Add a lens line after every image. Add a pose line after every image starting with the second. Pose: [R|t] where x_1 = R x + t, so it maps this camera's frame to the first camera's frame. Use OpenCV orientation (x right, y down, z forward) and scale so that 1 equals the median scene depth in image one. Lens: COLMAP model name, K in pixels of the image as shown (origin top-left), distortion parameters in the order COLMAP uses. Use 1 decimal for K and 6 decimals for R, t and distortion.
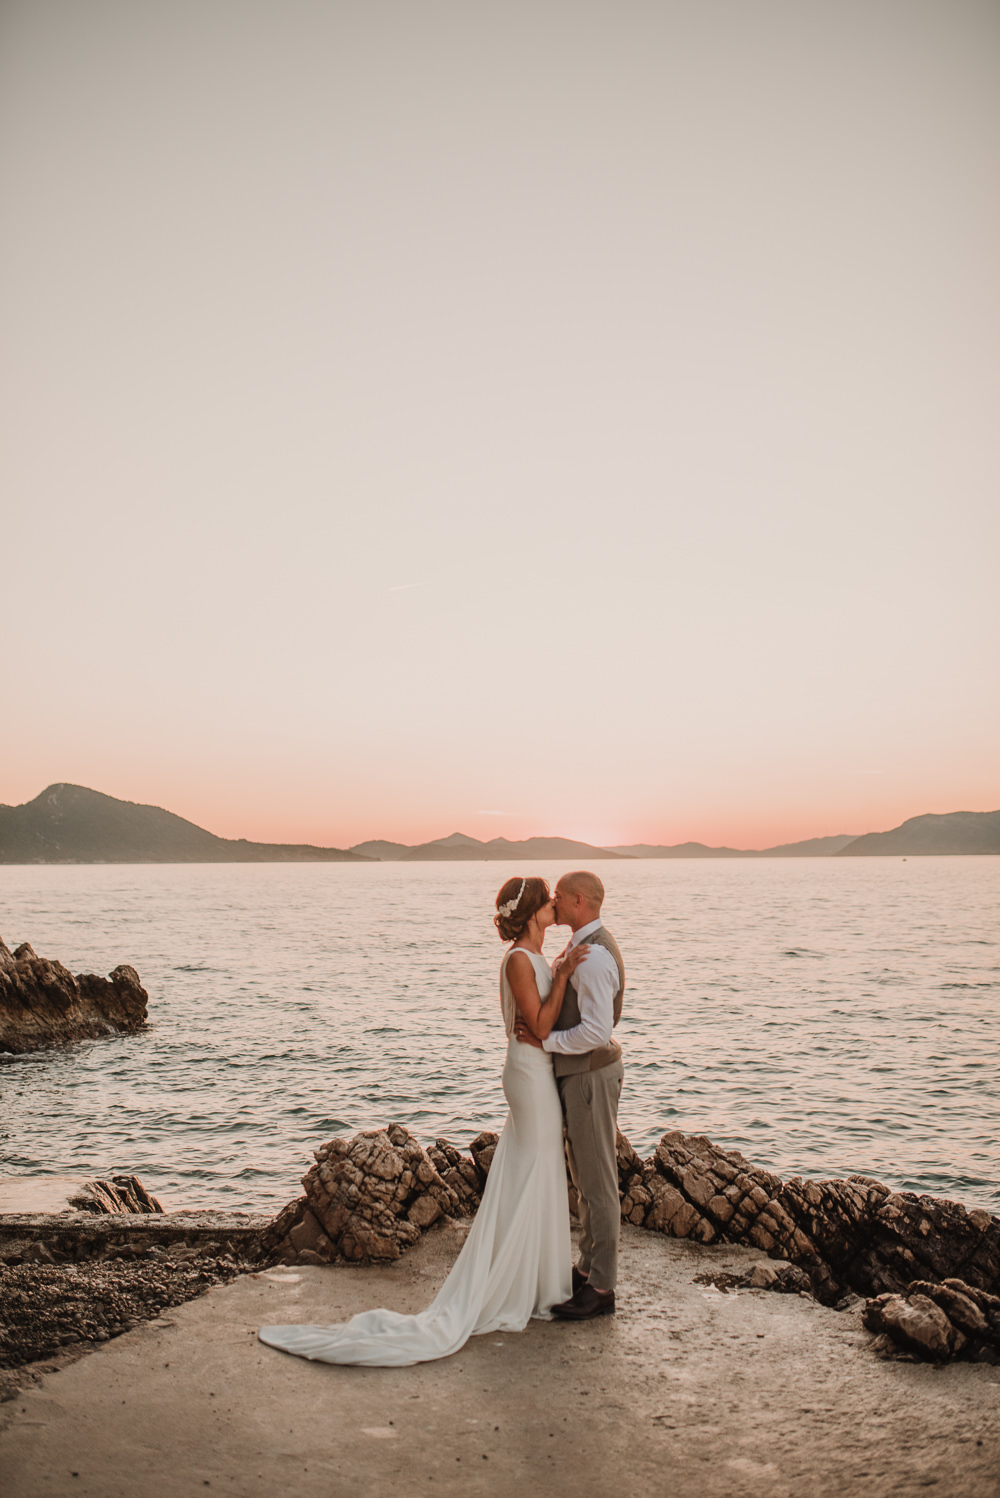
lens RADIAL K [[1881.0, 0, 499.1], [0, 1881.0, 749.5], [0, 0, 1]] dist [-0.017479, 0.000000]
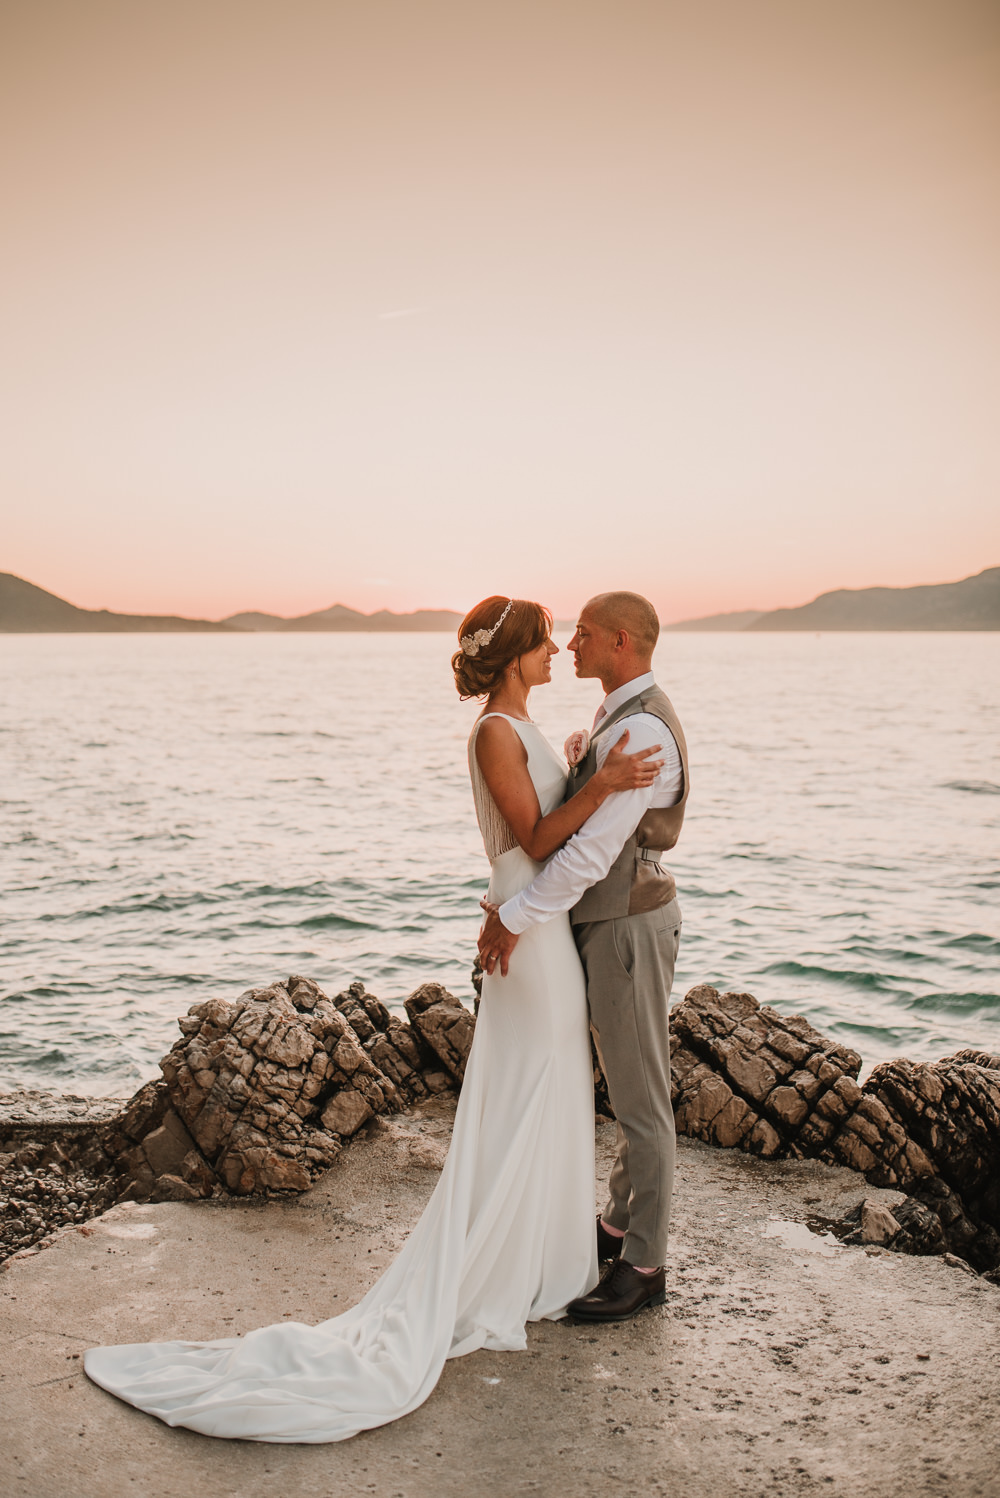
lens RADIAL K [[1881.0, 0, 500.6], [0, 1881.0, 748.6], [0, 0, 1]] dist [-0.017479, 0.000000]
pose [[0.997606, 0.003248, 0.069084, -0.032623], [-0.011173, 0.993345, 0.114638, 0.041831], [-0.068252, -0.115135, 0.991002, 0.362131]]
